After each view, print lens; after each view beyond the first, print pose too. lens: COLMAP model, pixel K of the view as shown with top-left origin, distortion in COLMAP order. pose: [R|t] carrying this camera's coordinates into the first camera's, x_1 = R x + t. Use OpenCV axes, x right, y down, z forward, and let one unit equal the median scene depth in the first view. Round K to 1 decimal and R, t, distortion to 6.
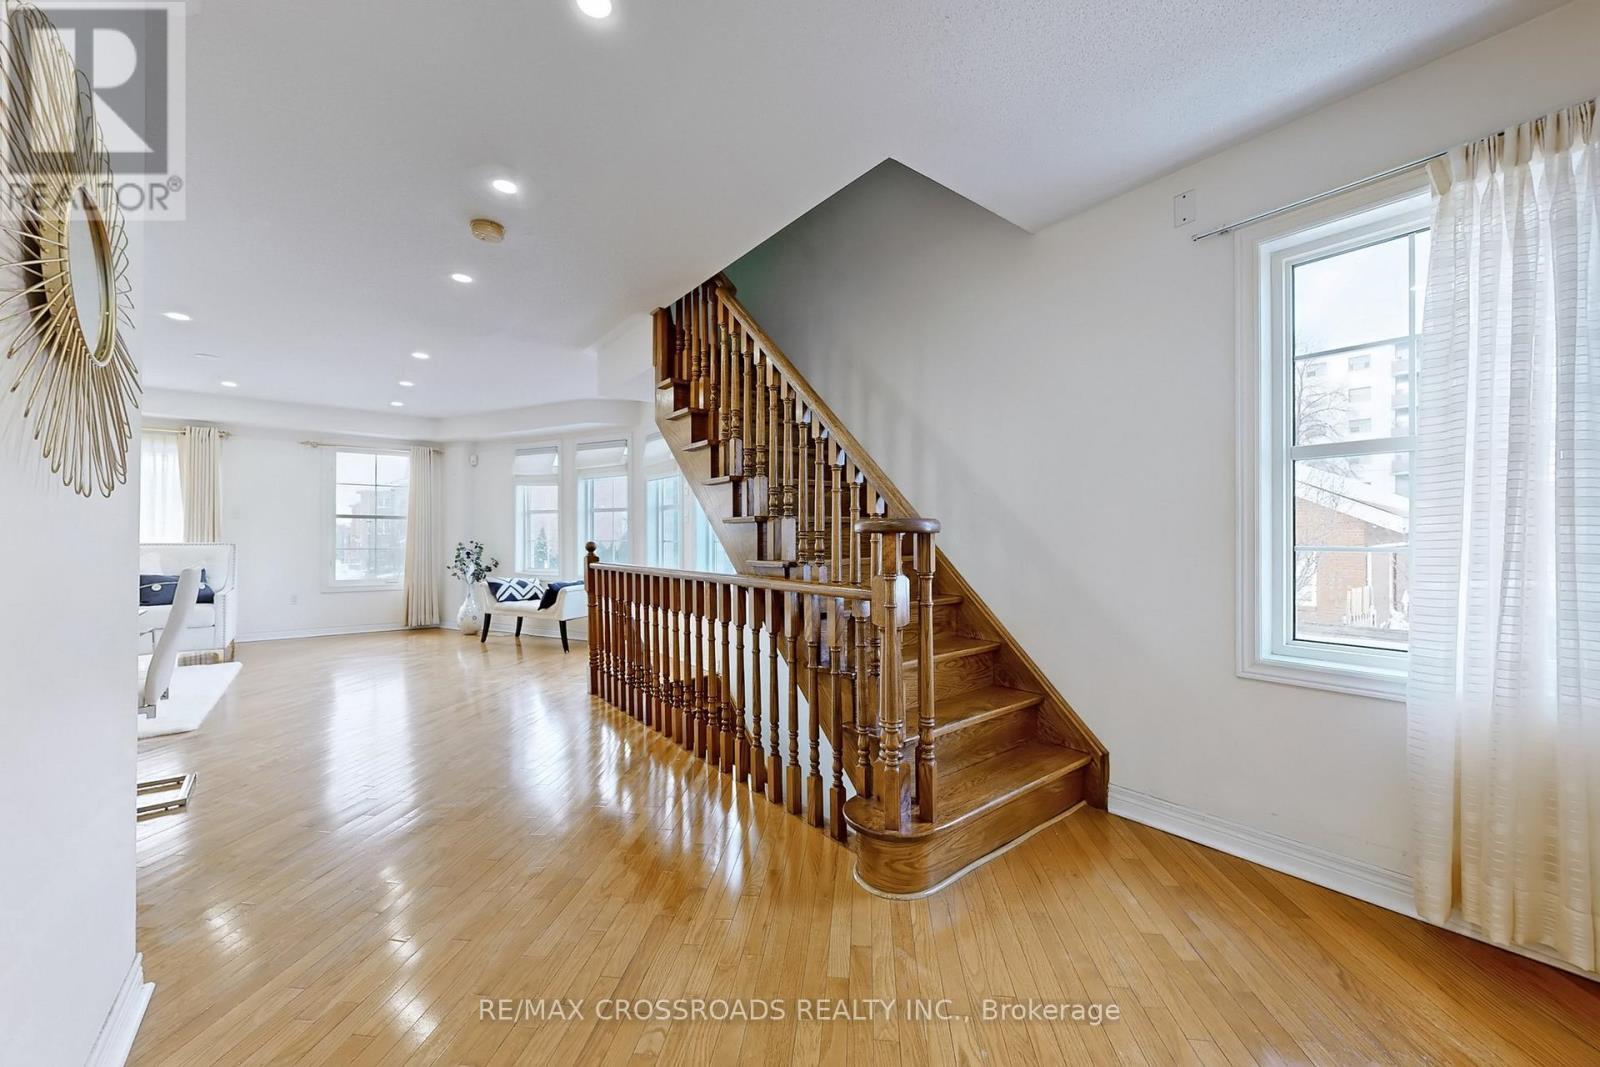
lens RADIAL K [[596.0, 0, 778.0], [0, 596.0, 537.0], [0, 0, 1]] dist [0.001487, 0.000386]
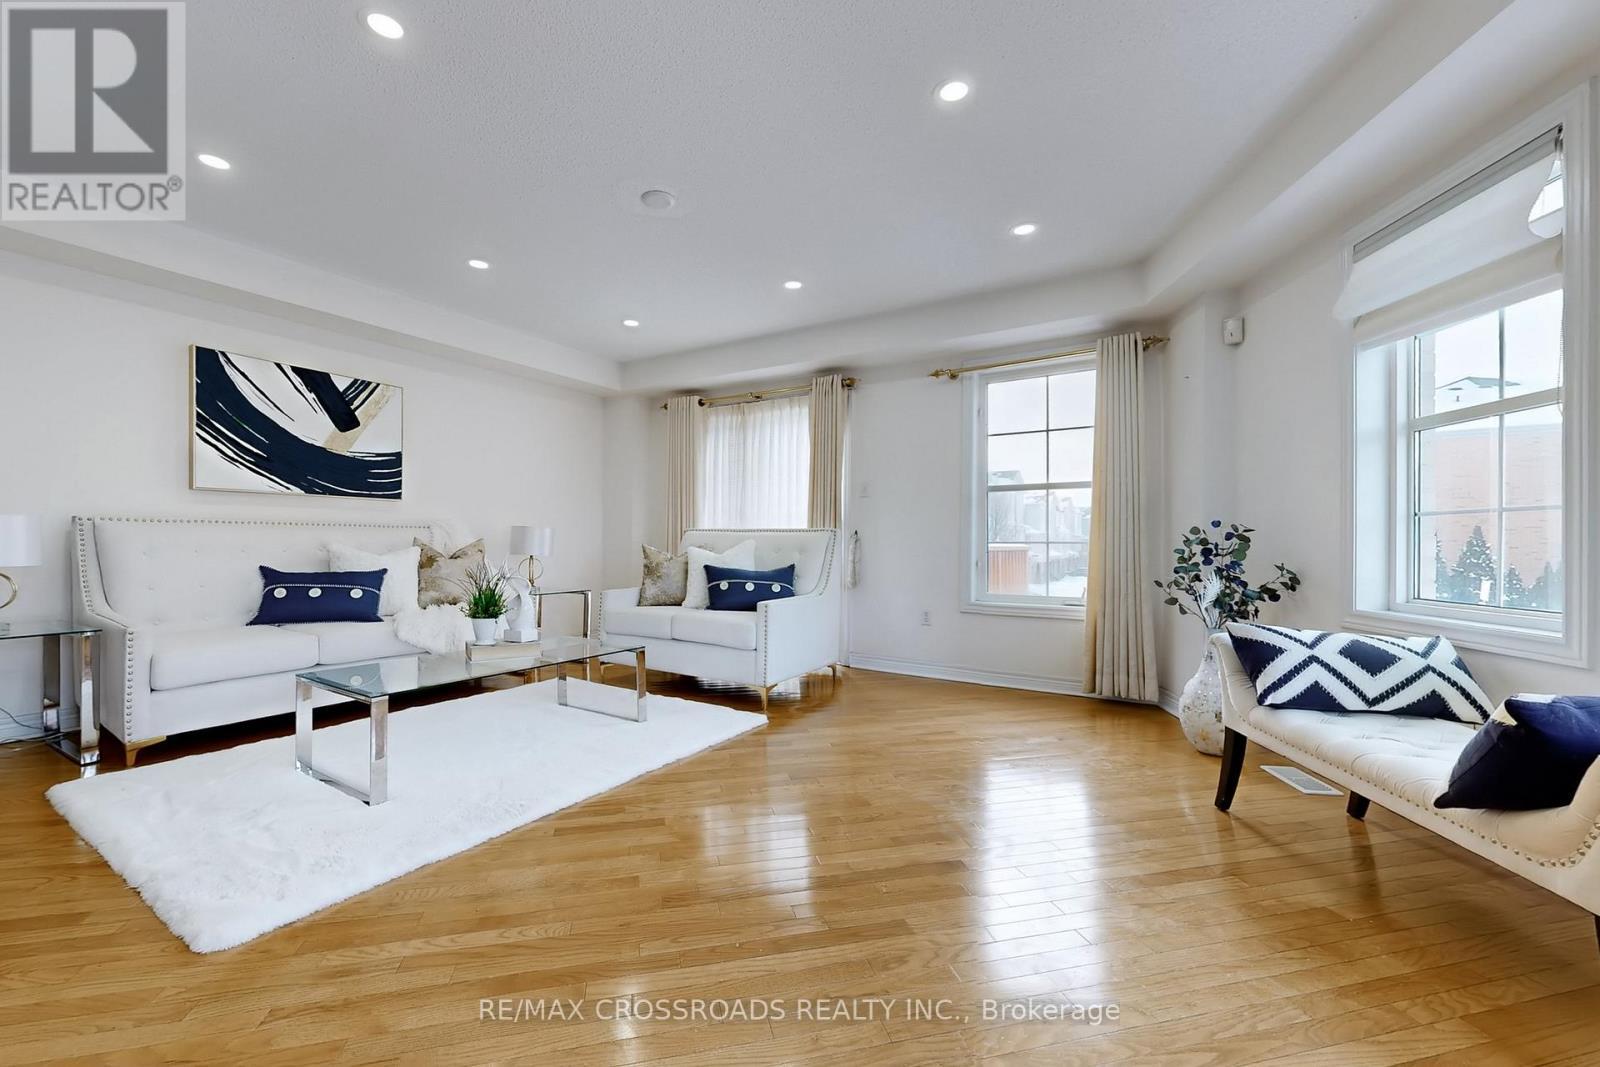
lens RADIAL K [[596.0, 0, 778.0], [0, 596.0, 537.0], [0, 0, 1]] dist [0.001487, 0.000386]
pose [[0.324716, -0.010153, -0.945757, -0.241932], [-0.003347, 0.999924, -0.011883, 0.024598], [0.945806, 0.007024, 0.324657, 0.620397]]
